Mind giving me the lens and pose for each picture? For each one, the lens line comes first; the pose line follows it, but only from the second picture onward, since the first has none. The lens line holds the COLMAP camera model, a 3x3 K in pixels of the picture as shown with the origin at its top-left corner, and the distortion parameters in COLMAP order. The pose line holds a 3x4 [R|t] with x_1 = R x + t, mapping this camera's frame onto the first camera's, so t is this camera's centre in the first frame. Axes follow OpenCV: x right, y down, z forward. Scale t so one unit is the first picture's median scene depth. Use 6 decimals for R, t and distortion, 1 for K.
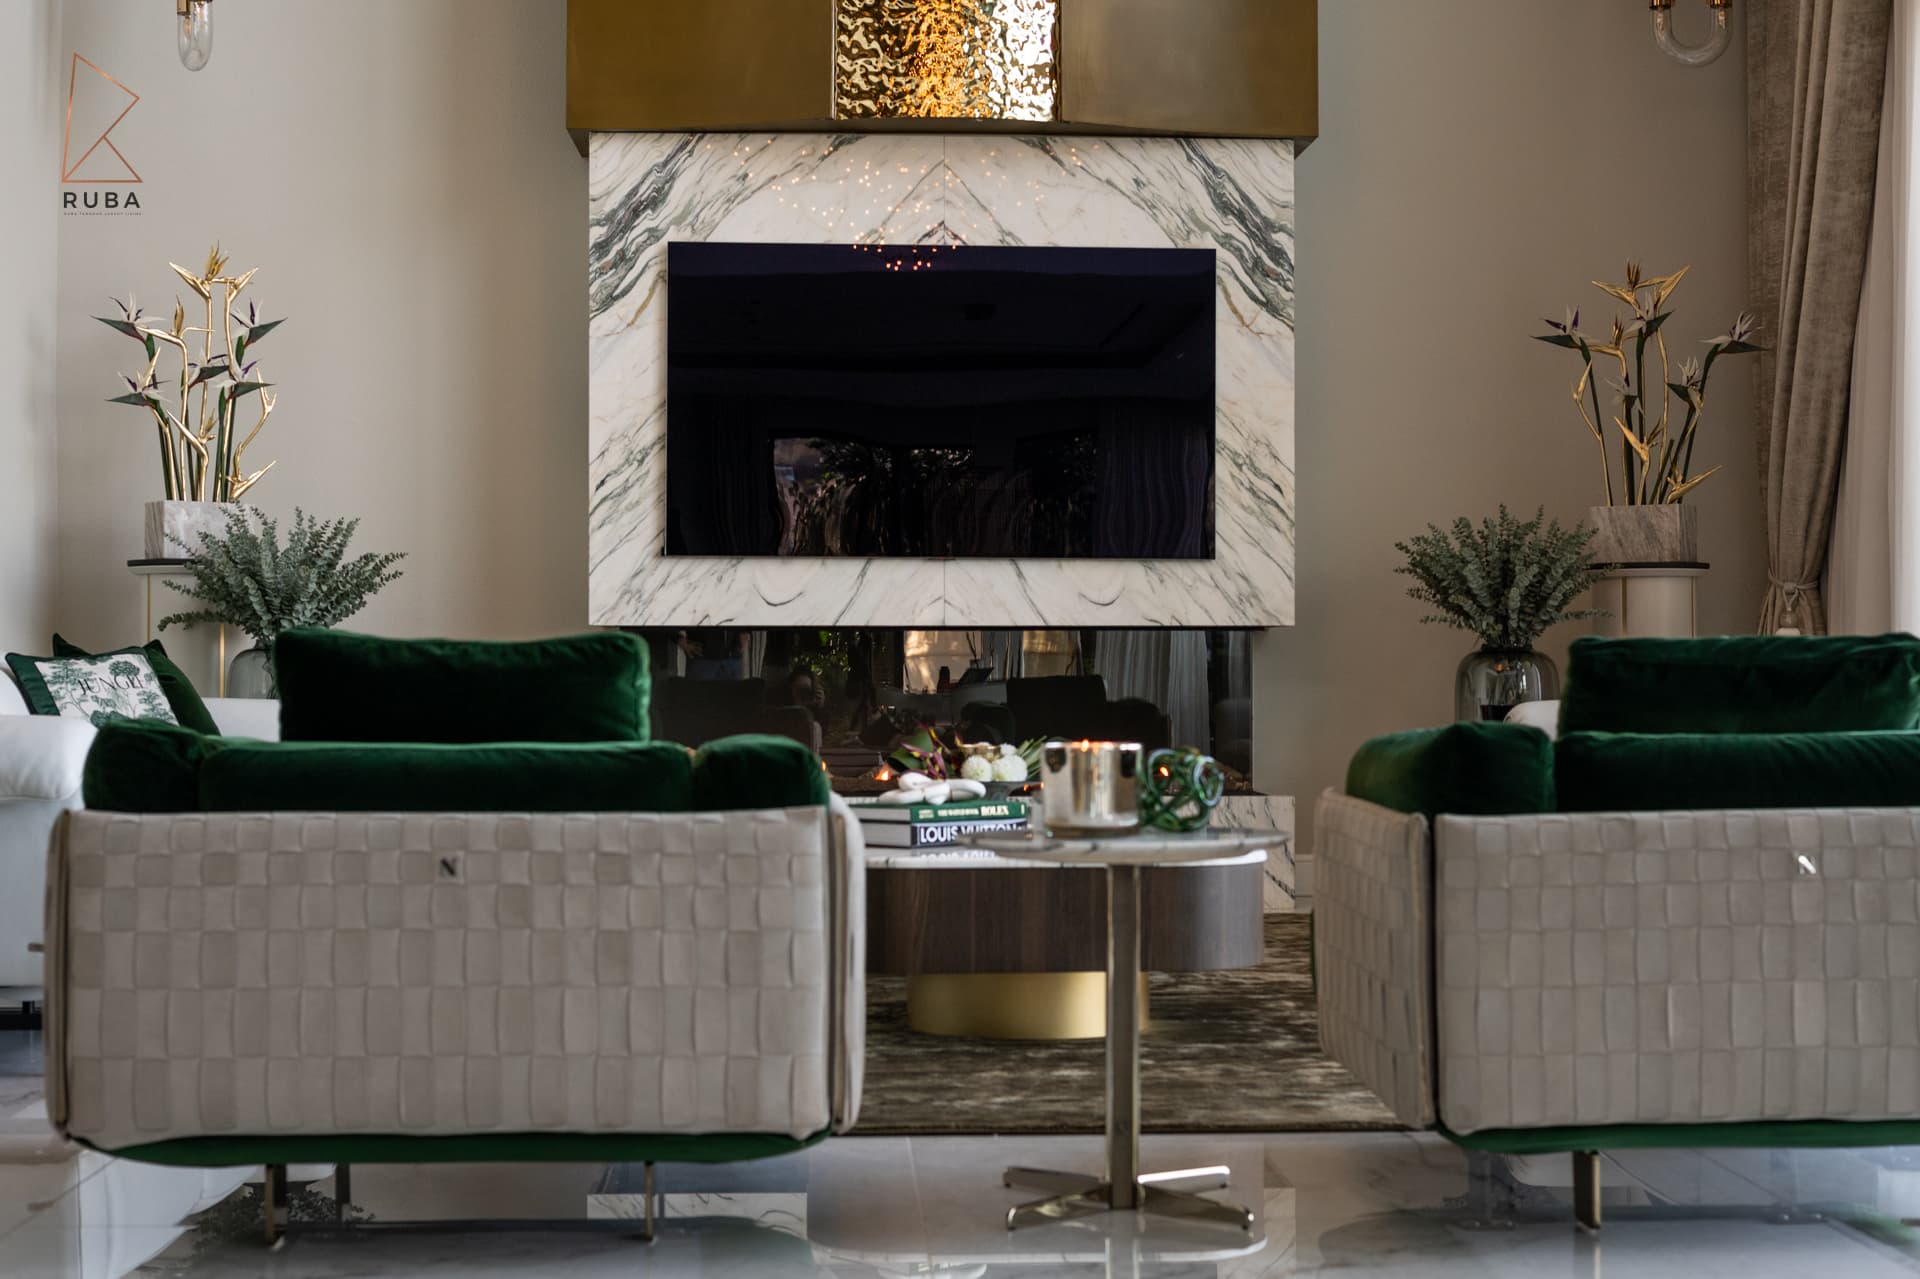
lens RADIAL K [[2830.5, 0, 1003.0], [0, 2830.5, 653.1], [0, 0, 1]] dist [-0.016812, 0.008160]
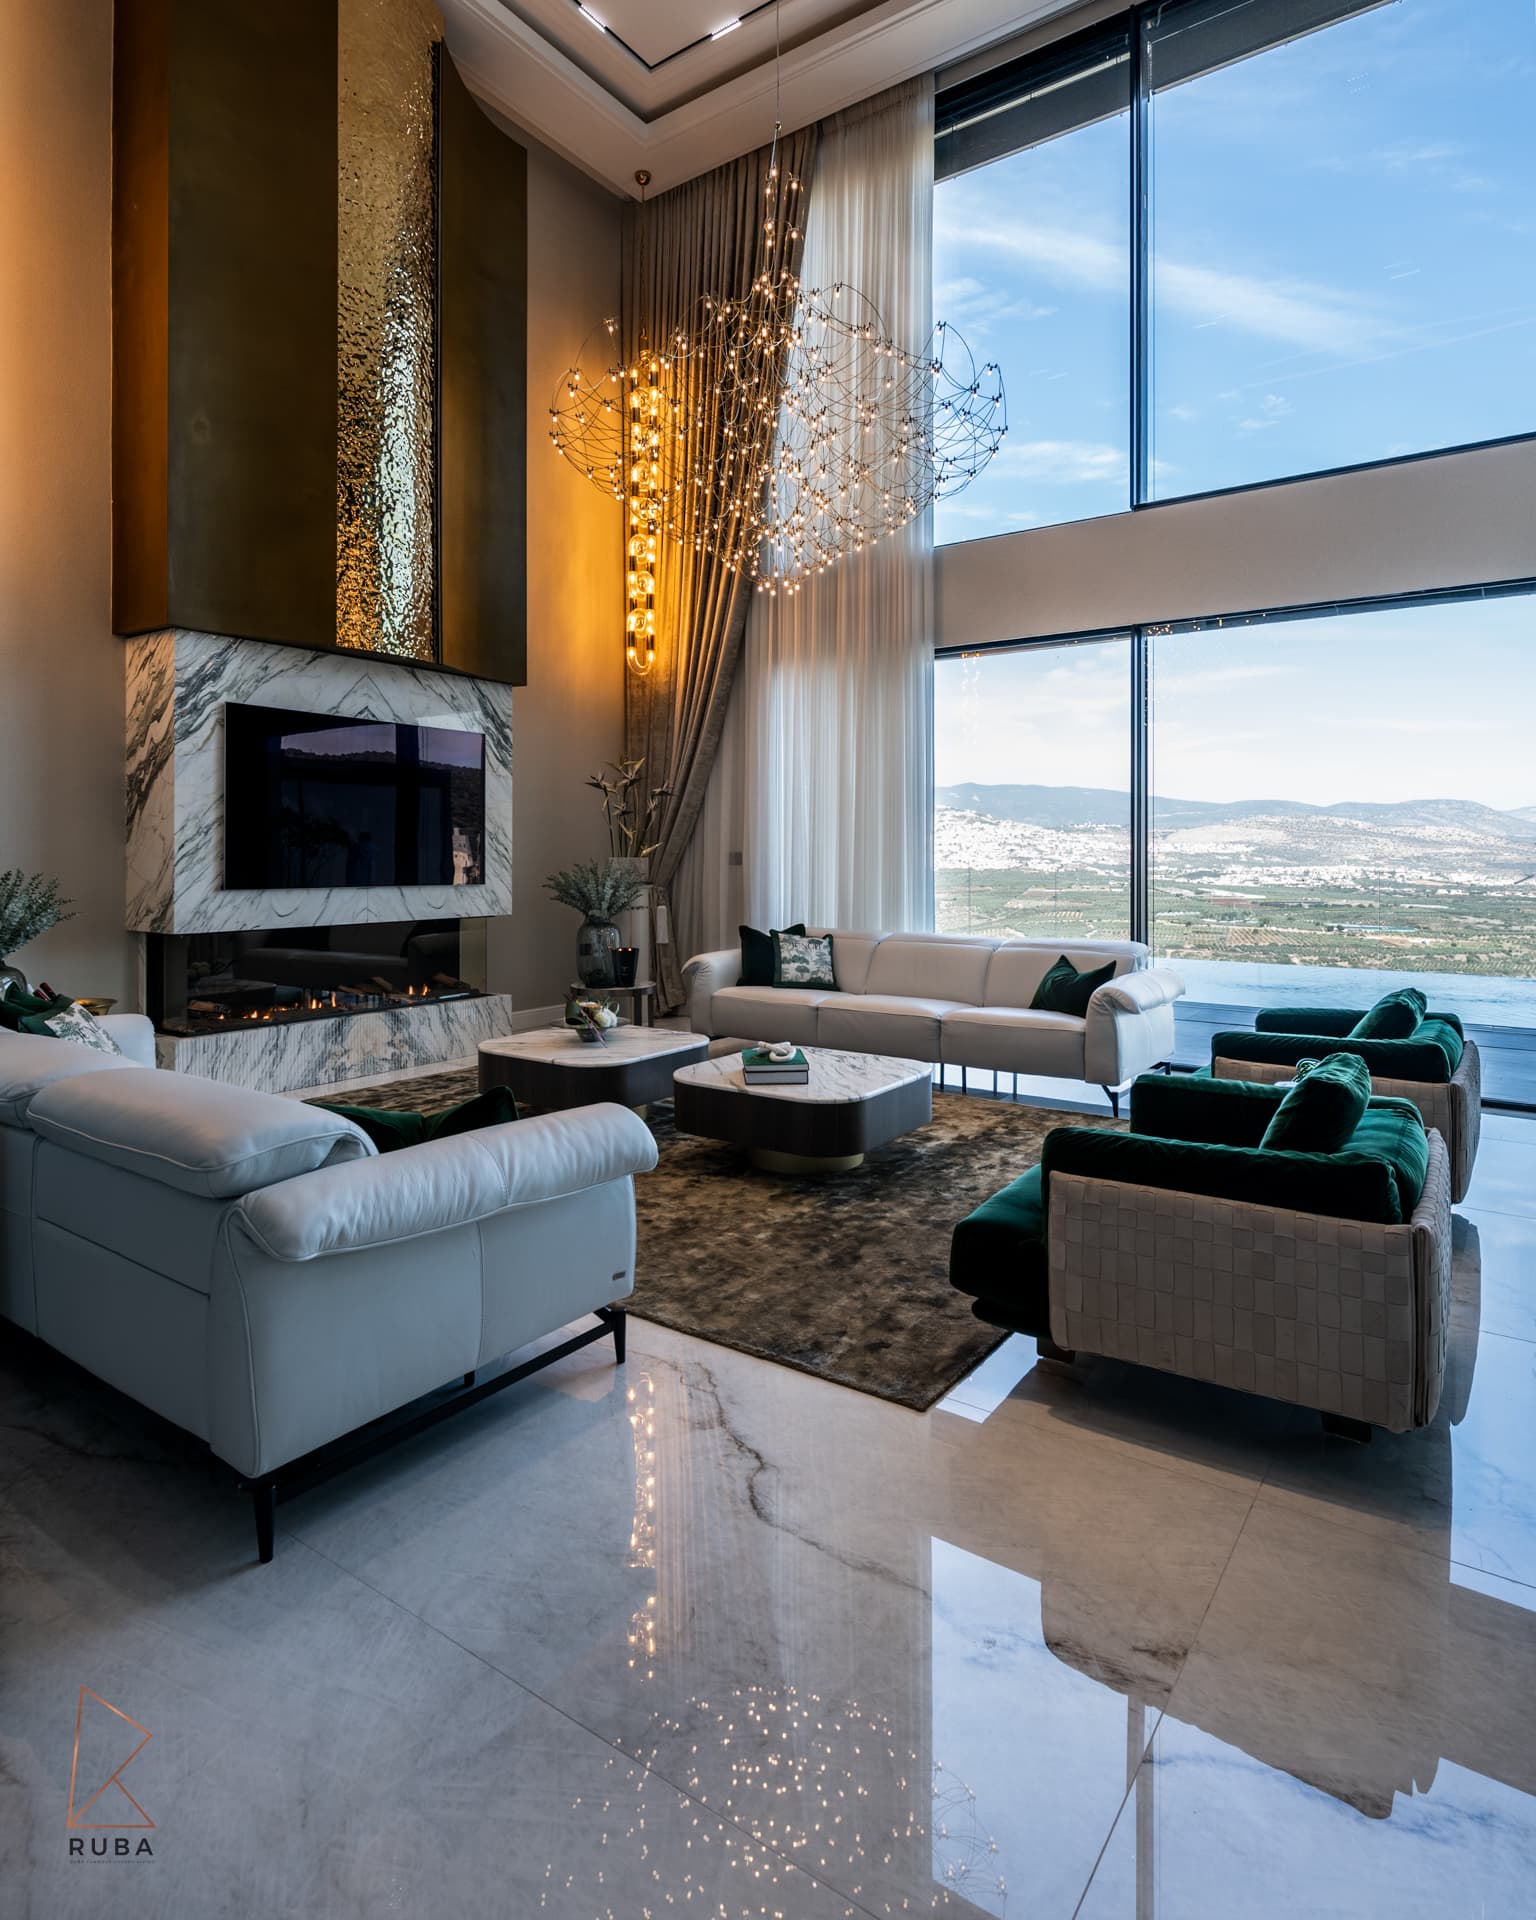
lens RADIAL K [[1073.9, 0, 760.6], [0, 1073.9, 844.3], [0, 0, 1]] dist [0.004662, 0.000281]
pose [[0.622818, 0.008585, 0.782320, -0.416757], [-0.009579, 0.999949, -0.003347, -0.062164], [-0.782308, -0.005409, 0.622868, 0.357539]]
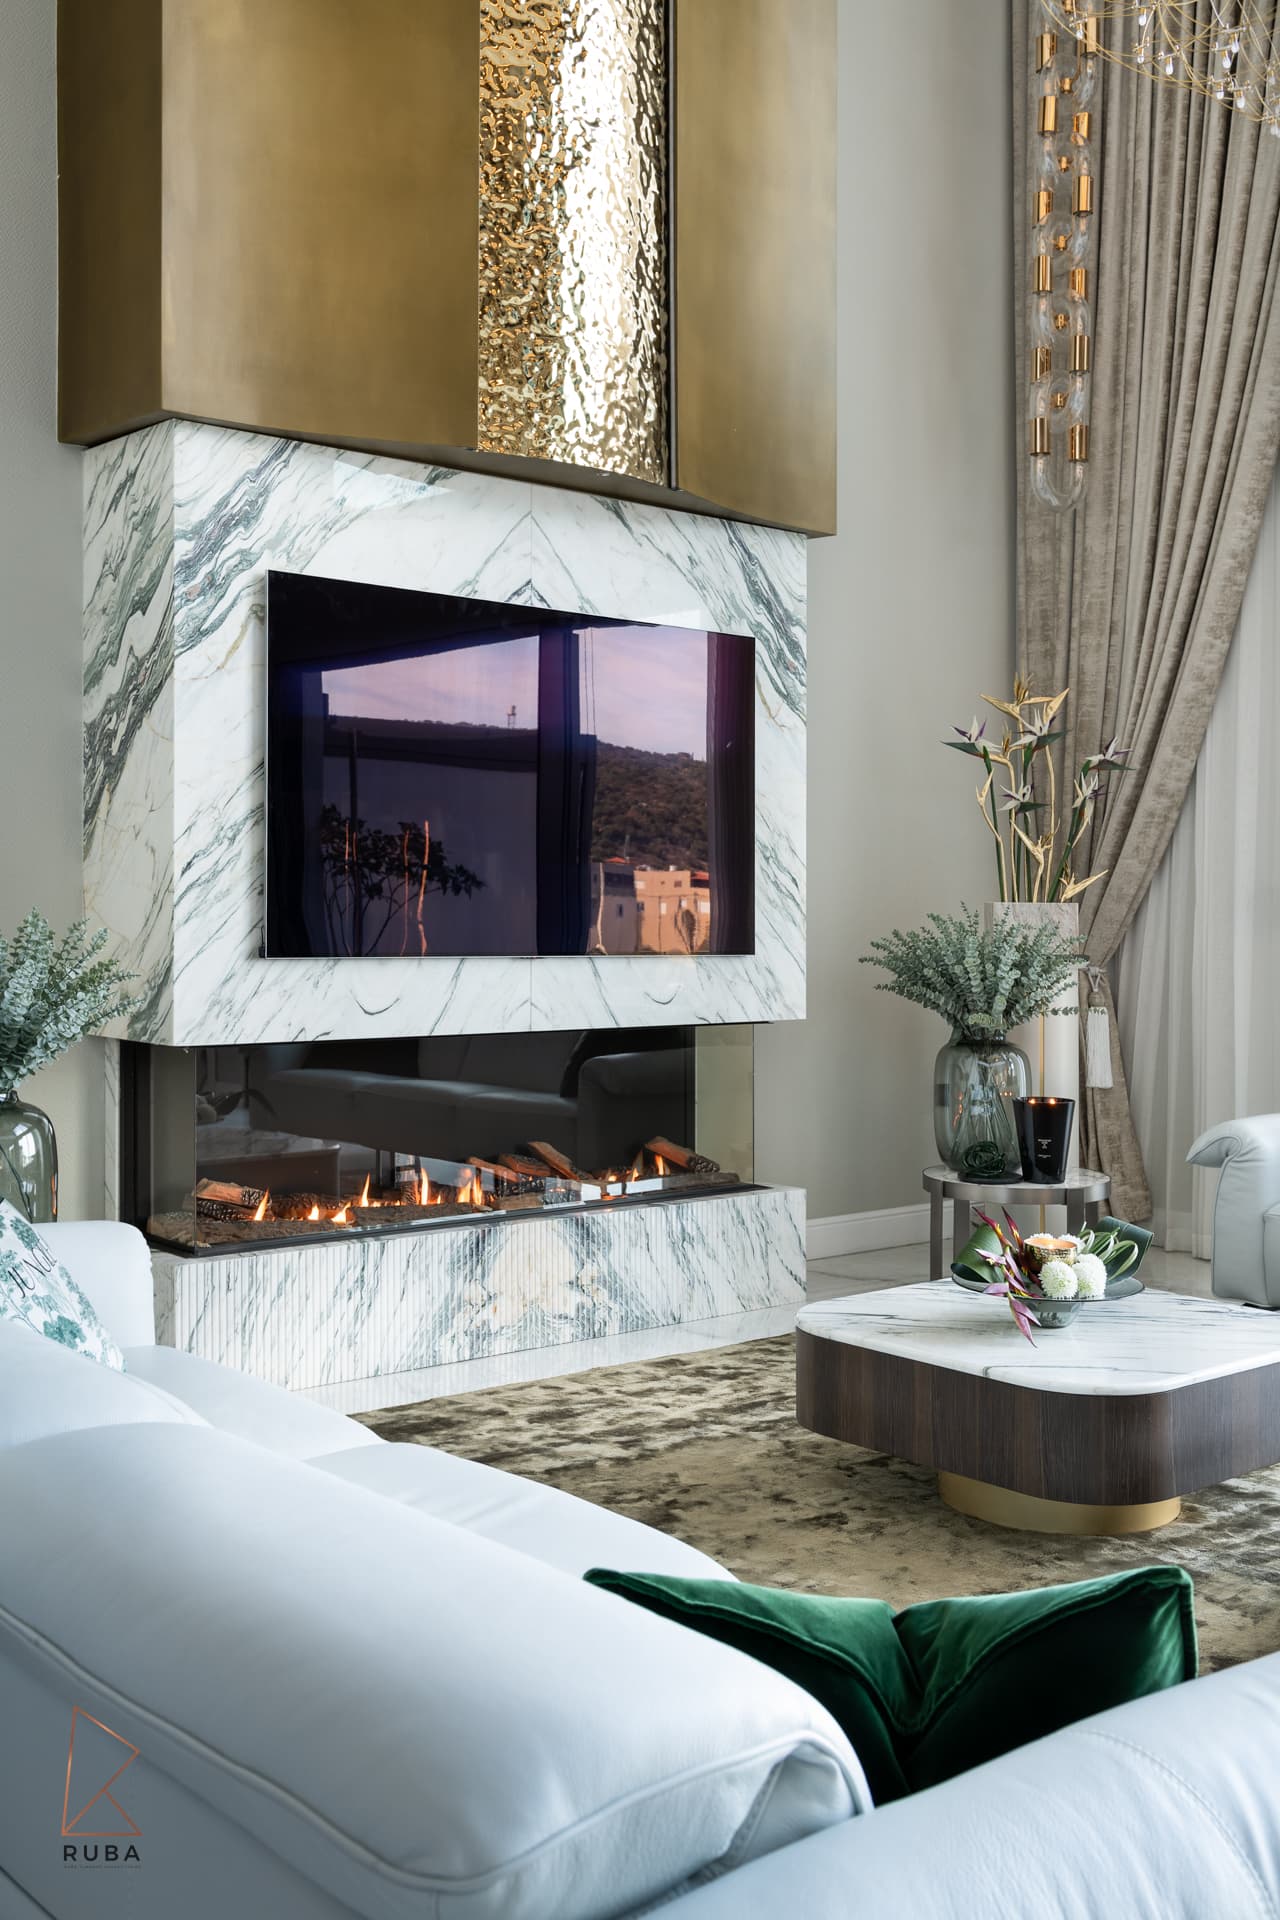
lens RADIAL K [[2016.1, 0, 642.1], [0, 2016.1, 899.1], [0, 0, 1]] dist [0.012616, 0.000886]
pose [[0.790156, 0.009487, 0.612833, -0.386583], [-0.010547, 0.999943, -0.001882, -0.051005], [-0.612815, -0.004977, 0.790211, 0.476751]]
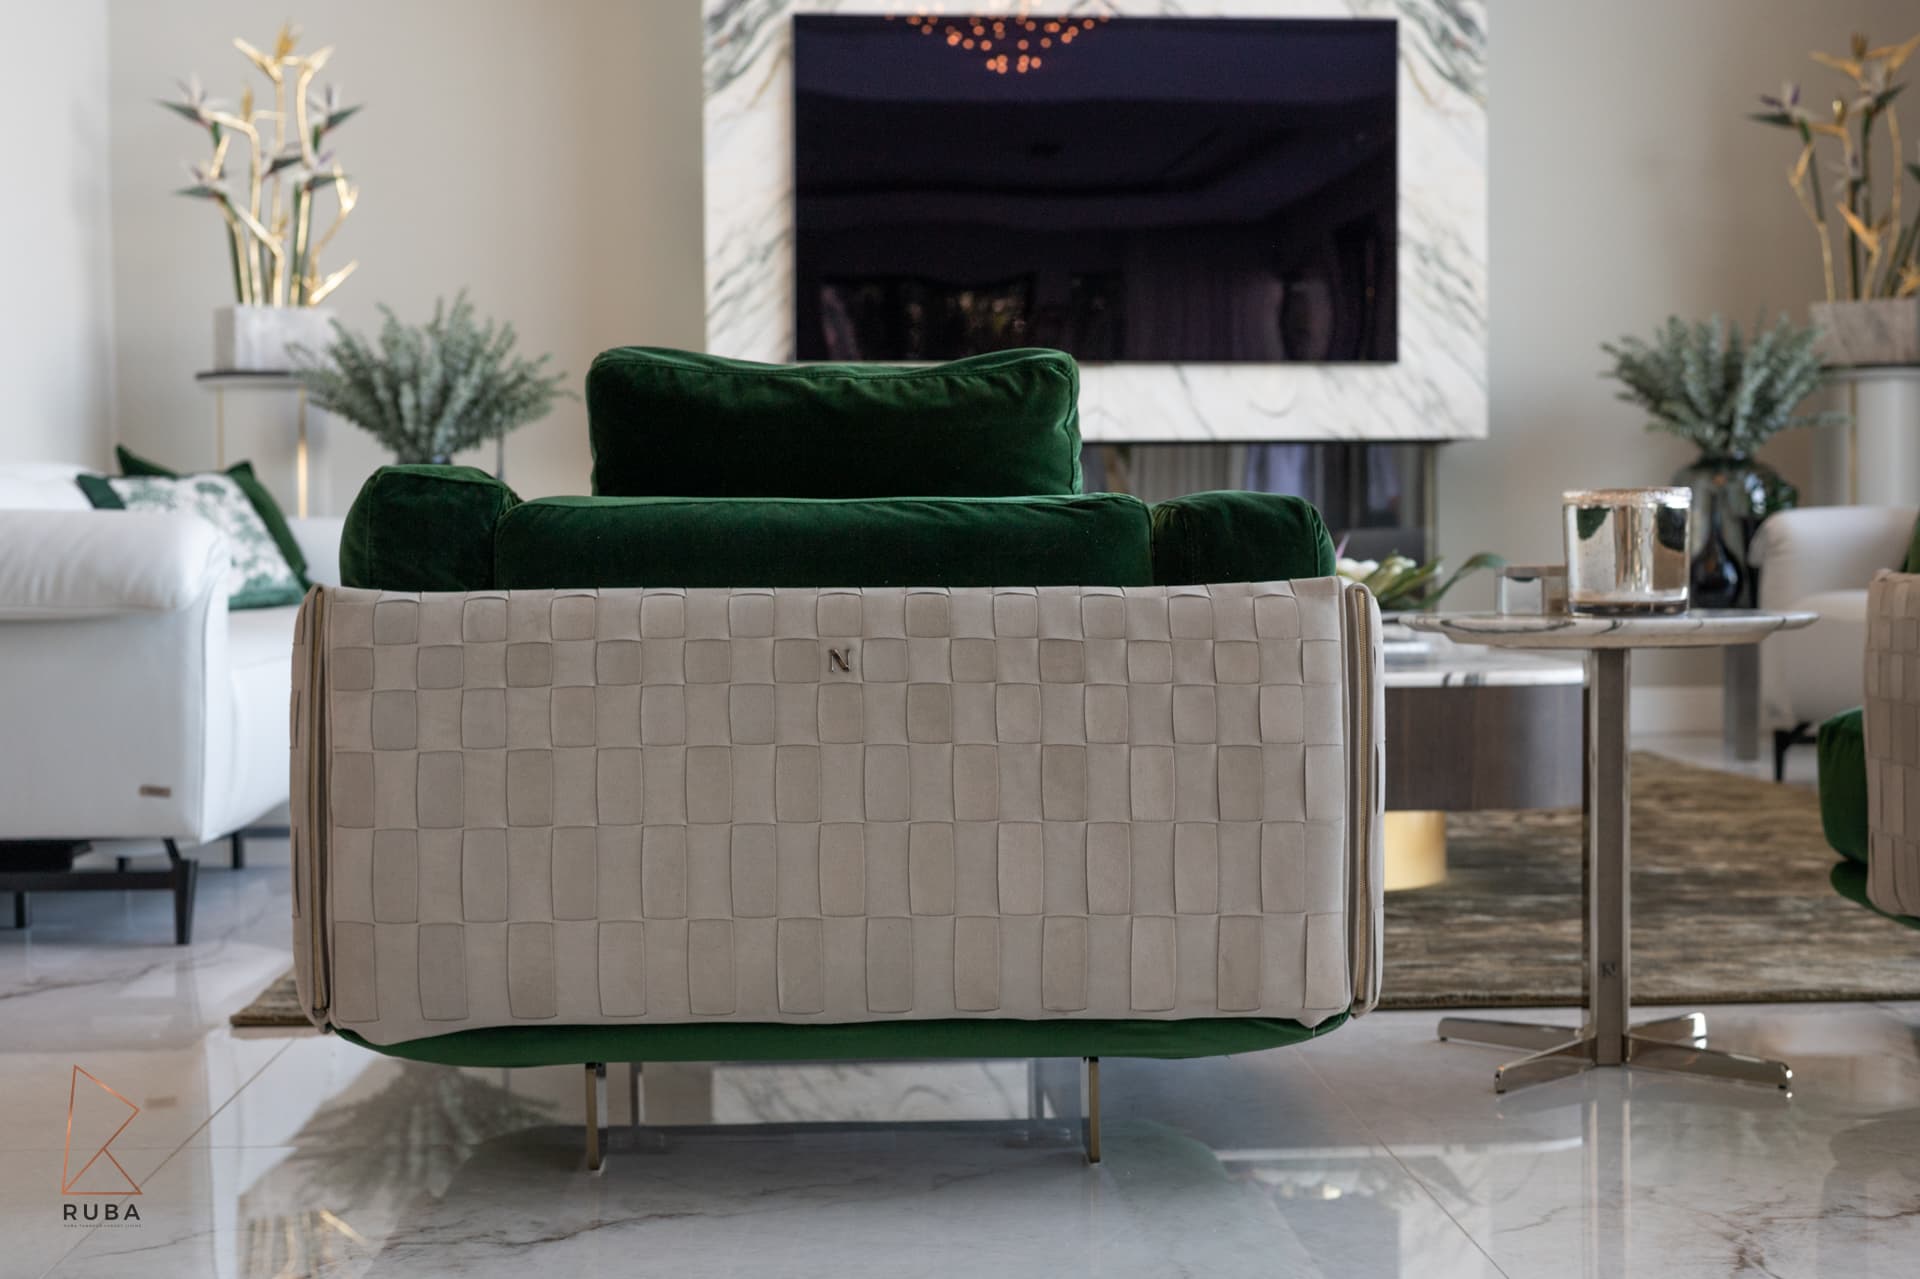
lens RADIAL K [[2770.7, 0, 960.0], [0, 2770.7, 639.5], [0, 0, 1]] dist [-0.009952, -0.014225]
pose [[0.999973, -0.007380, -0.000074, -0.066425], [0.007376, 0.999055, 0.042833, 0.016039], [-0.000242, -0.042832, 0.999082, 0.114293]]
